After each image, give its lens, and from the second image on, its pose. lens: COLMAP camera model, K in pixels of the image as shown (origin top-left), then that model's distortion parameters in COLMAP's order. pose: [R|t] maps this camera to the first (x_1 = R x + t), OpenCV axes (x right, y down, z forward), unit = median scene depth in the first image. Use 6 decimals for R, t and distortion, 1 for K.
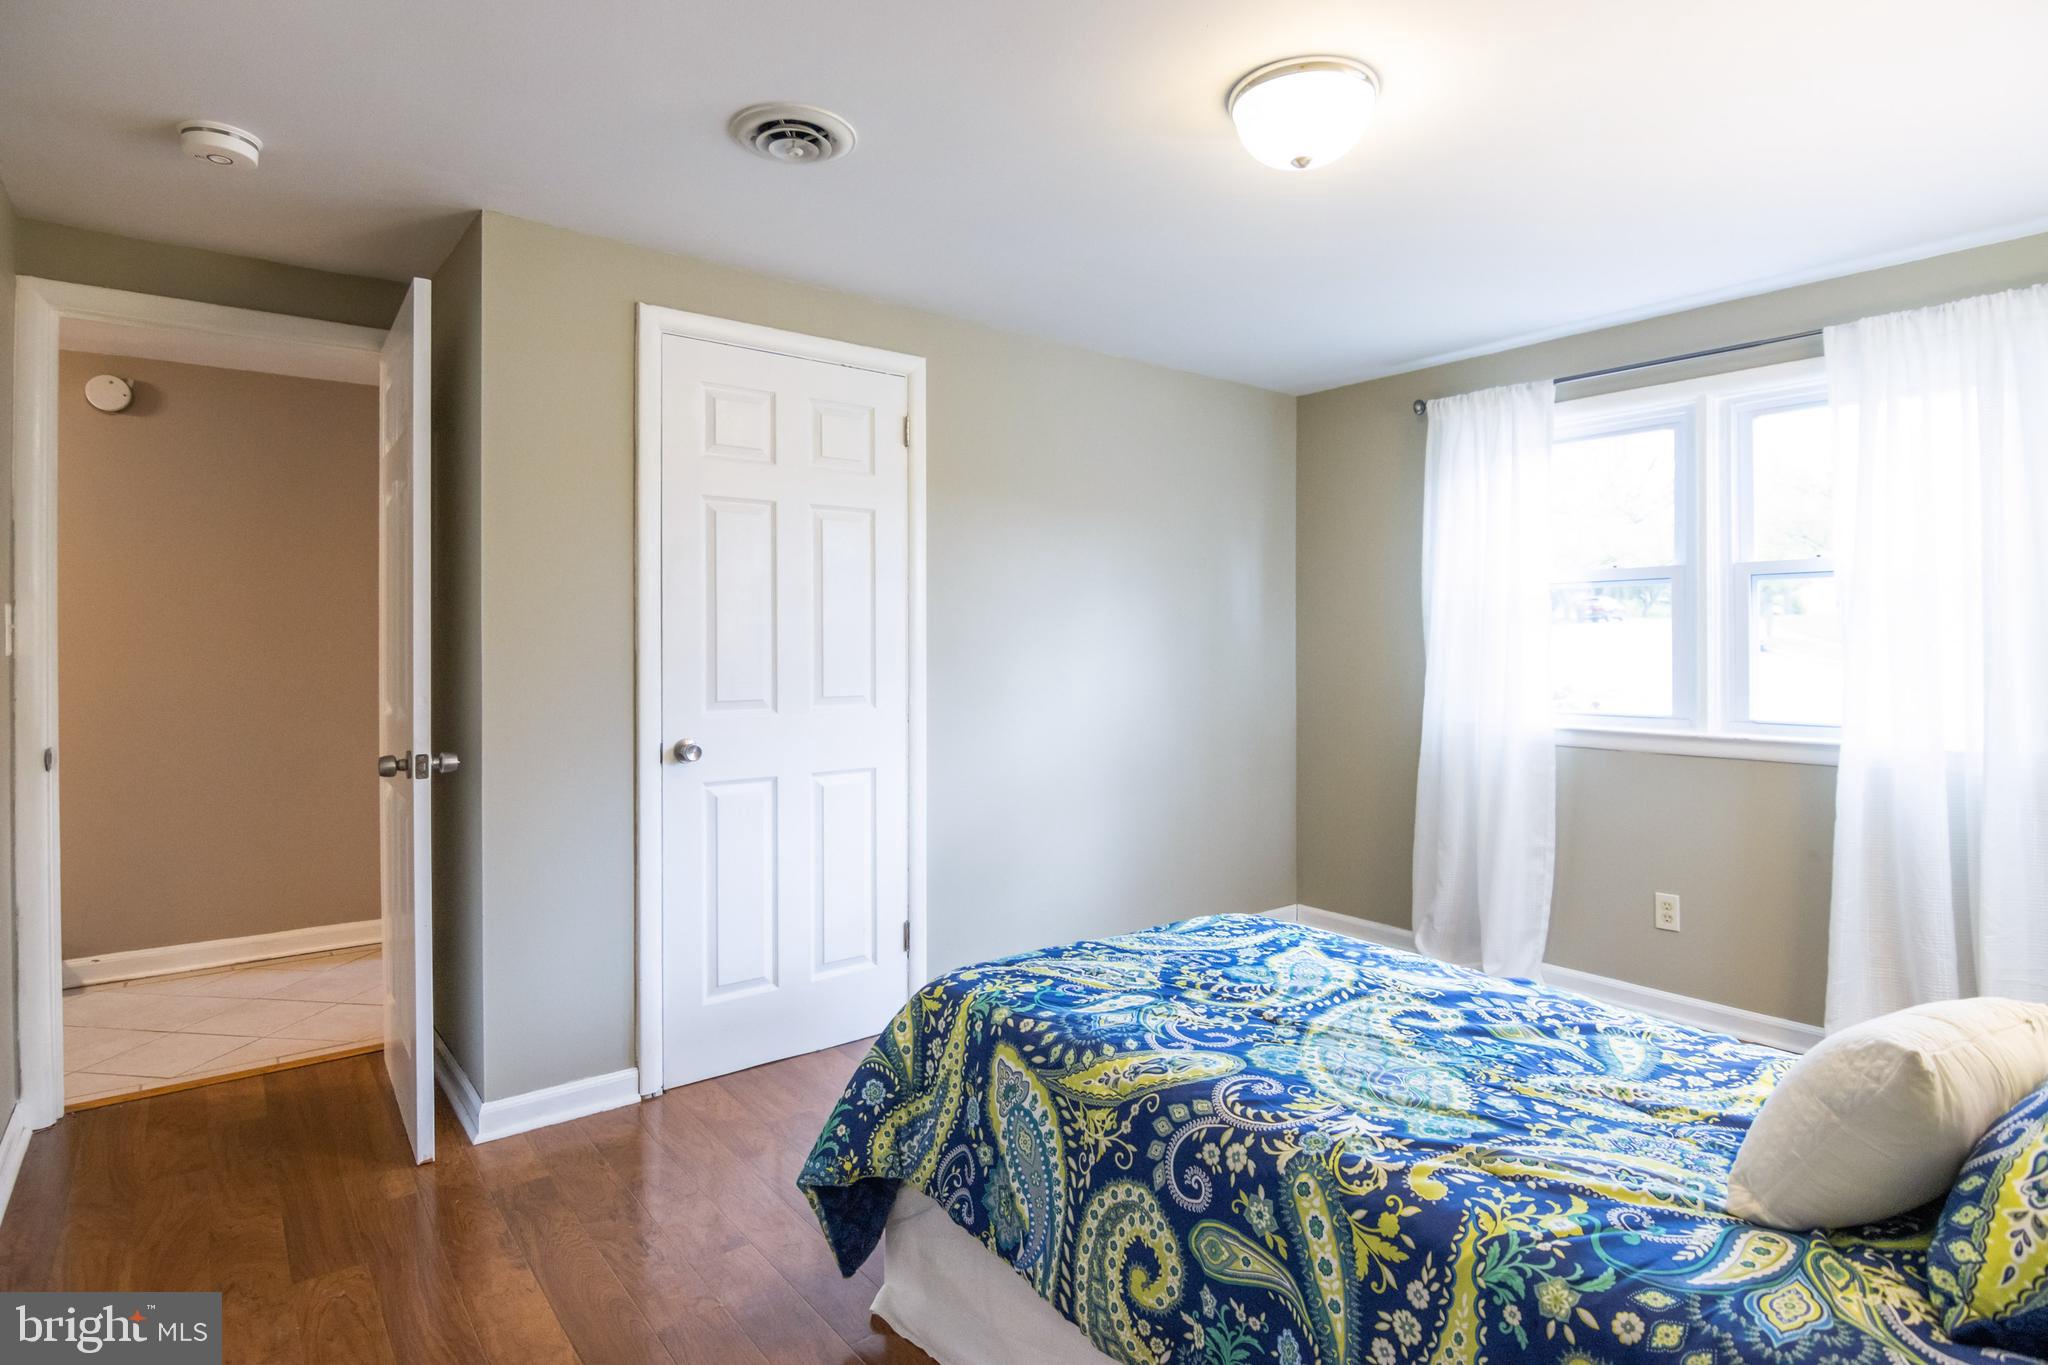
lens RADIAL K [[1067.1, 0, 1059.9], [0, 1067.1, 642.0], [0, 0, 1]] dist [-0.028502, -0.004574]
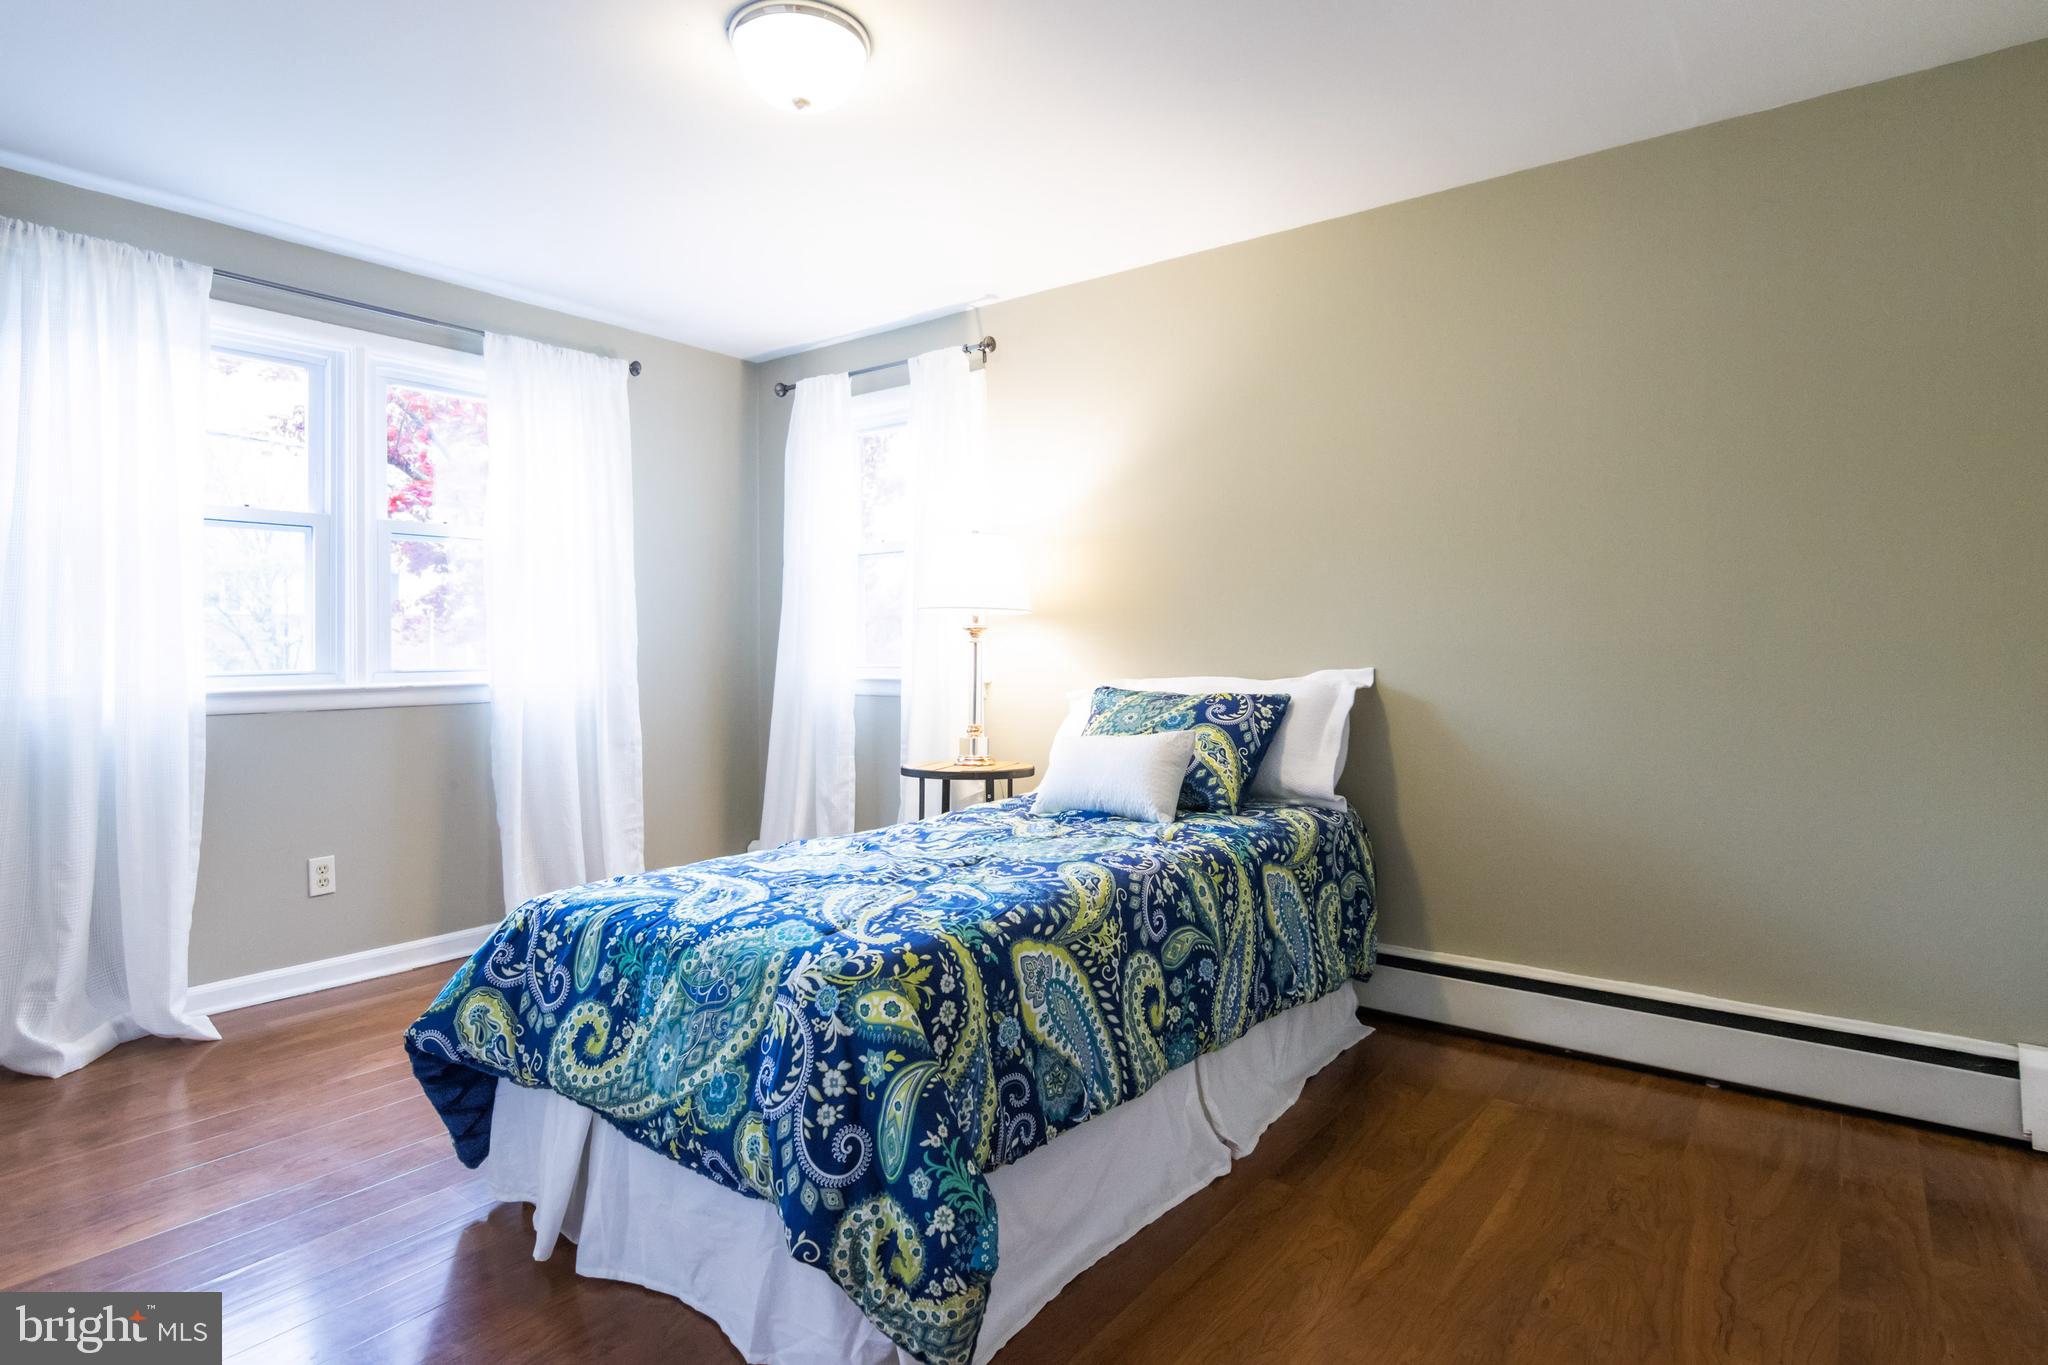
lens RADIAL K [[1067.1, 0, 1011.1], [0, 1067.1, 666.2], [0, 0, 1]] dist [-0.028502, -0.004574]
pose [[-0.248139, -0.009513, 0.968678, -1.018123], [0.004158, 0.999932, 0.010885, 0.117443], [-0.968715, 0.006728, -0.248083, 1.277926]]
